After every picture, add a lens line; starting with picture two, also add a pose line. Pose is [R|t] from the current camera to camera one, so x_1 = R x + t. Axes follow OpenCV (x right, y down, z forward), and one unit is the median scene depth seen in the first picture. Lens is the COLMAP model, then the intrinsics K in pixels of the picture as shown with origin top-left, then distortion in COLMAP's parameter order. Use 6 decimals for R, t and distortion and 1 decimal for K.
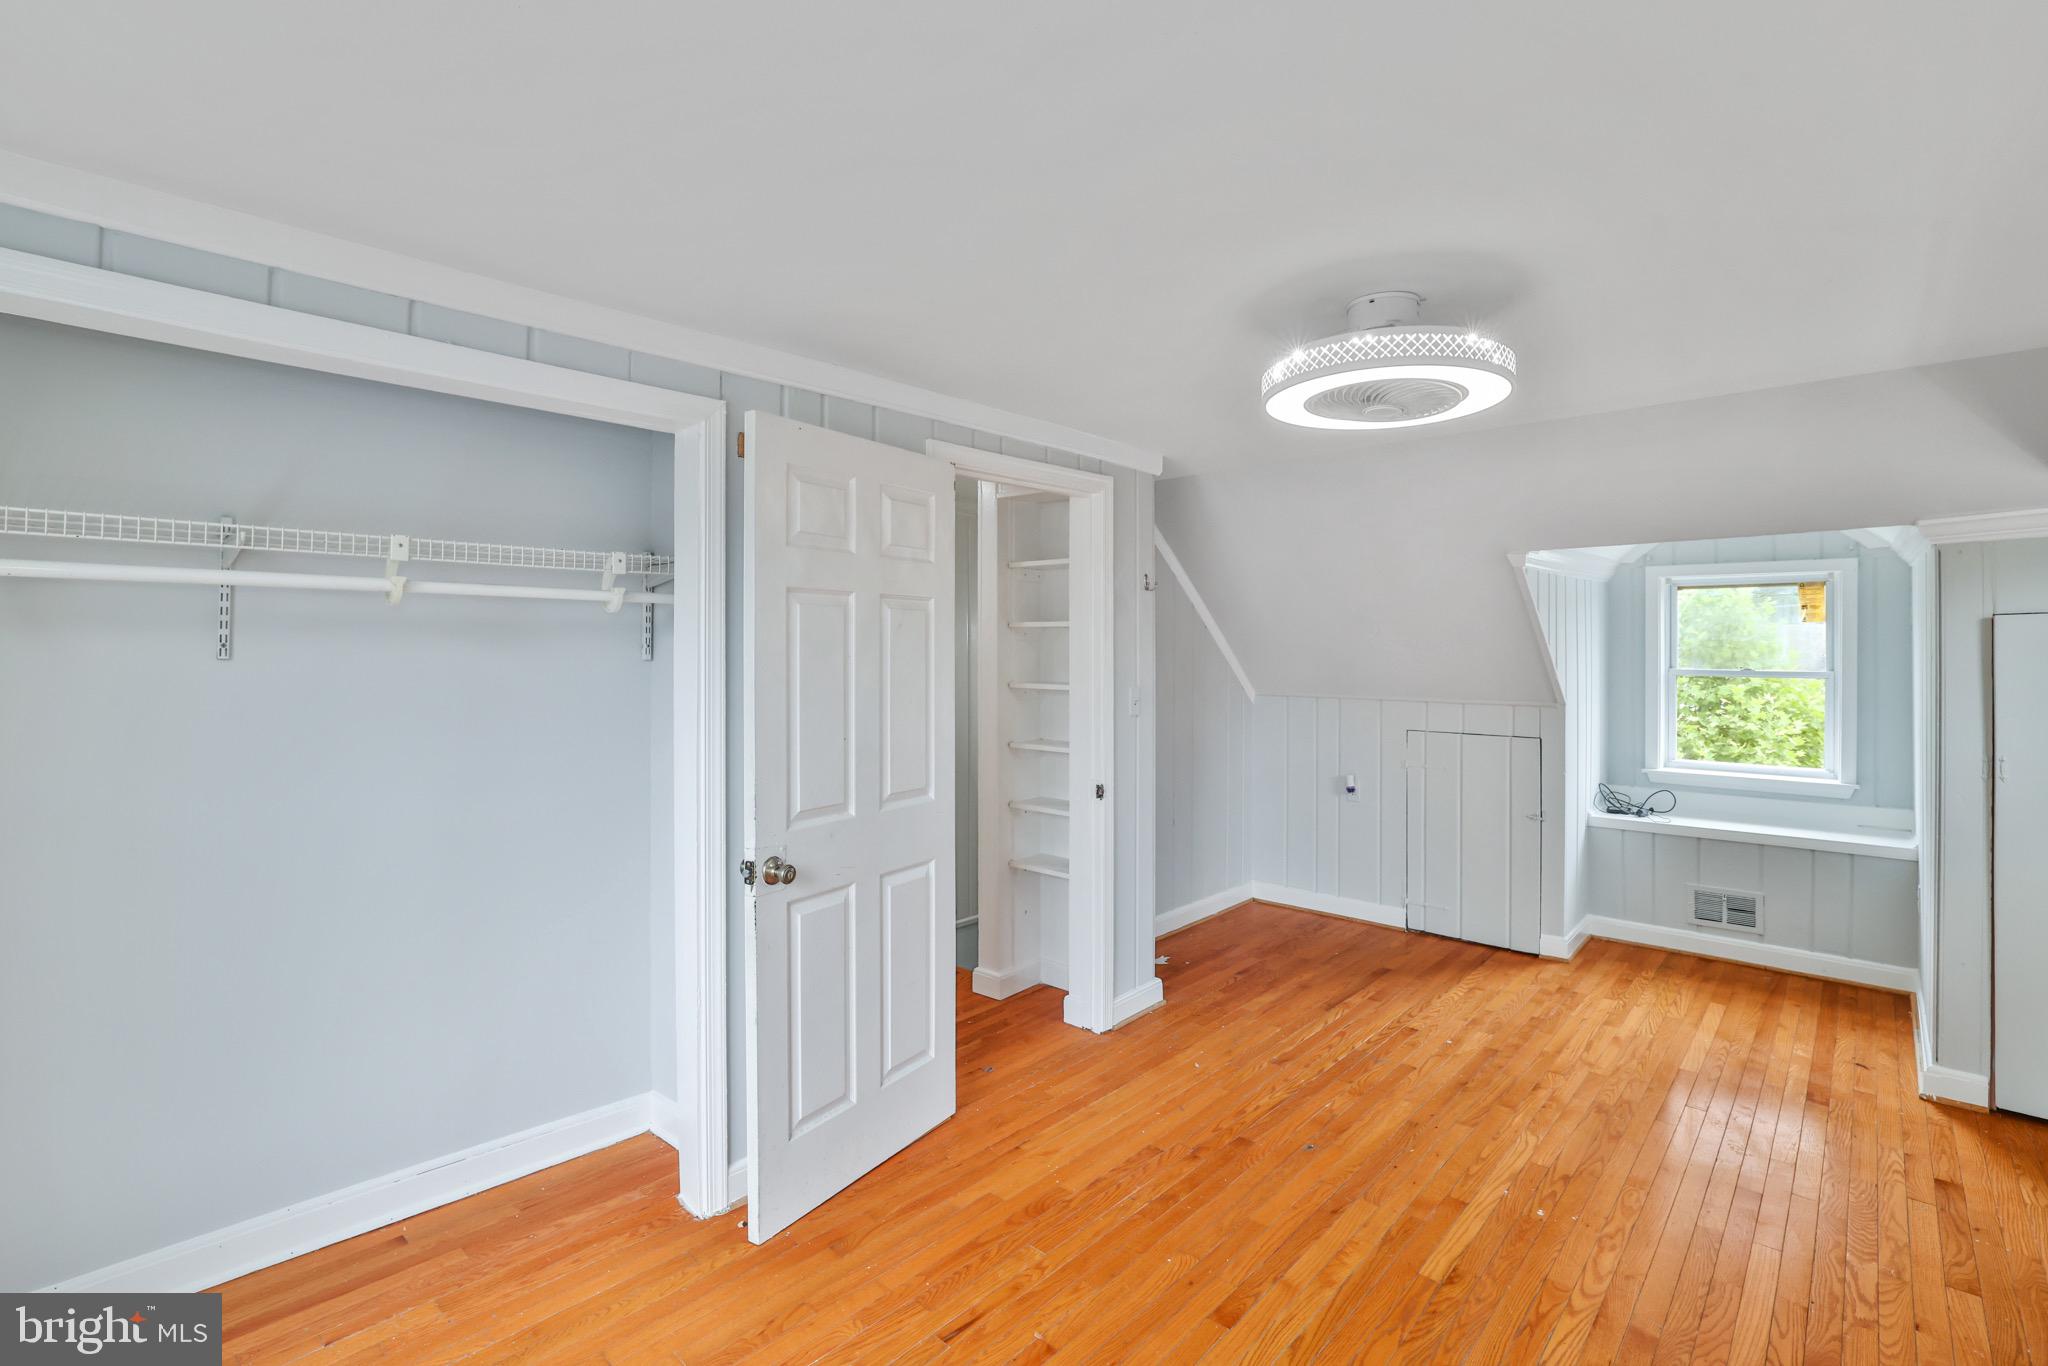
lens RADIAL K [[944.4, 0, 1024.5], [0, 944.4, 666.8], [0, 0, 1]] dist [-0.038119, 0.013074]
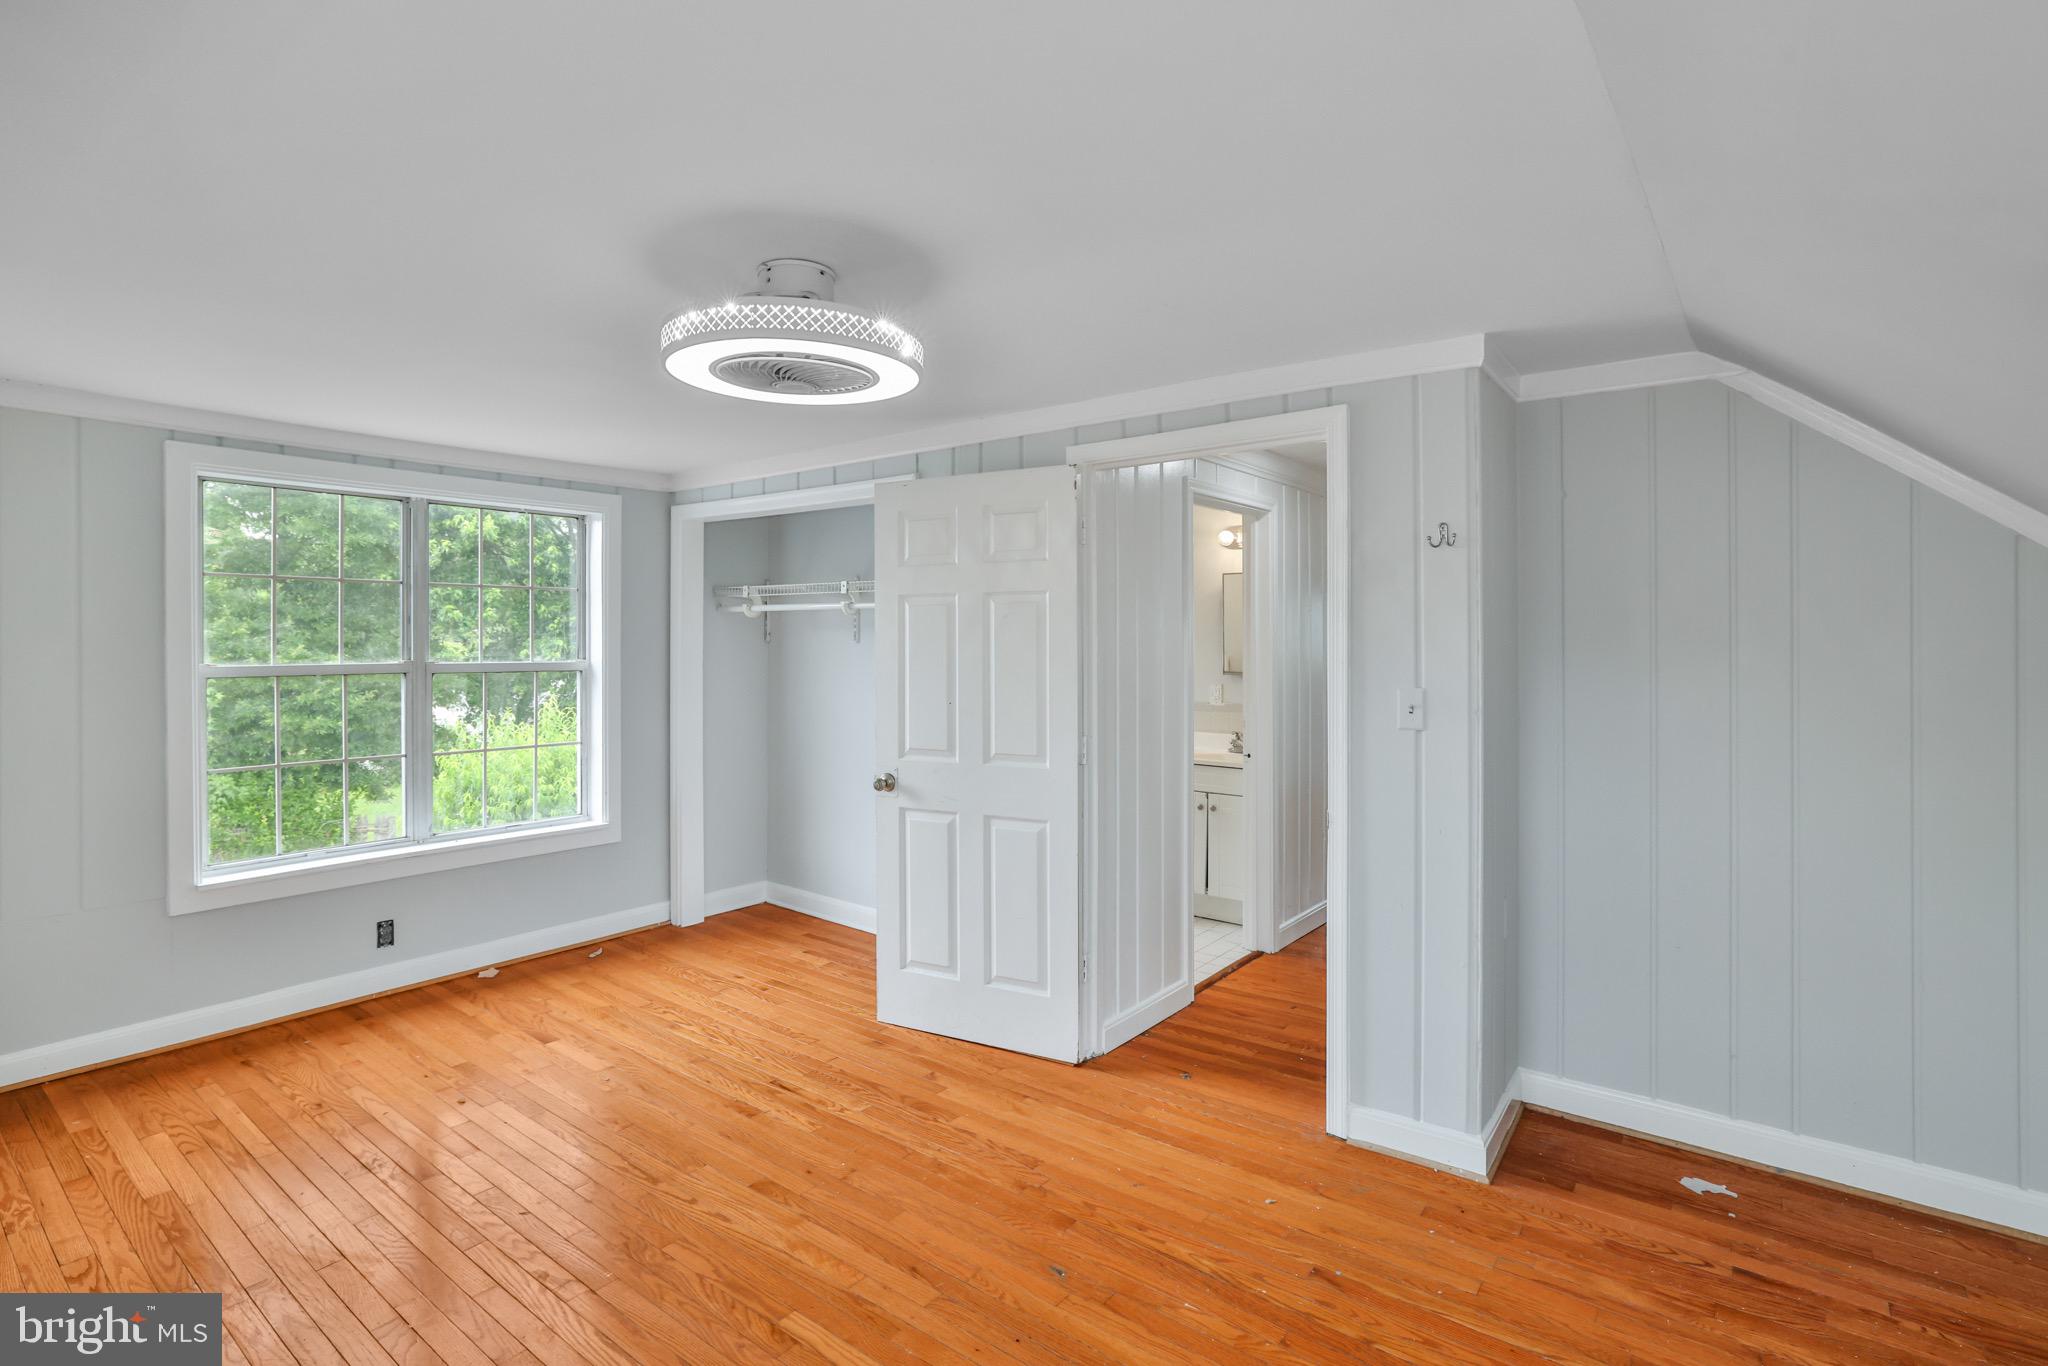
lens RADIAL K [[944.4, 0, 1028.1], [0, 944.4, 664.8], [0, 0, 1]] dist [-0.038119, 0.013074]
pose [[0.110839, 0.020114, -0.993635, 1.154655], [-0.018243, 0.999668, 0.018201, -0.004526], [0.993671, 0.016109, 0.111169, 0.955131]]
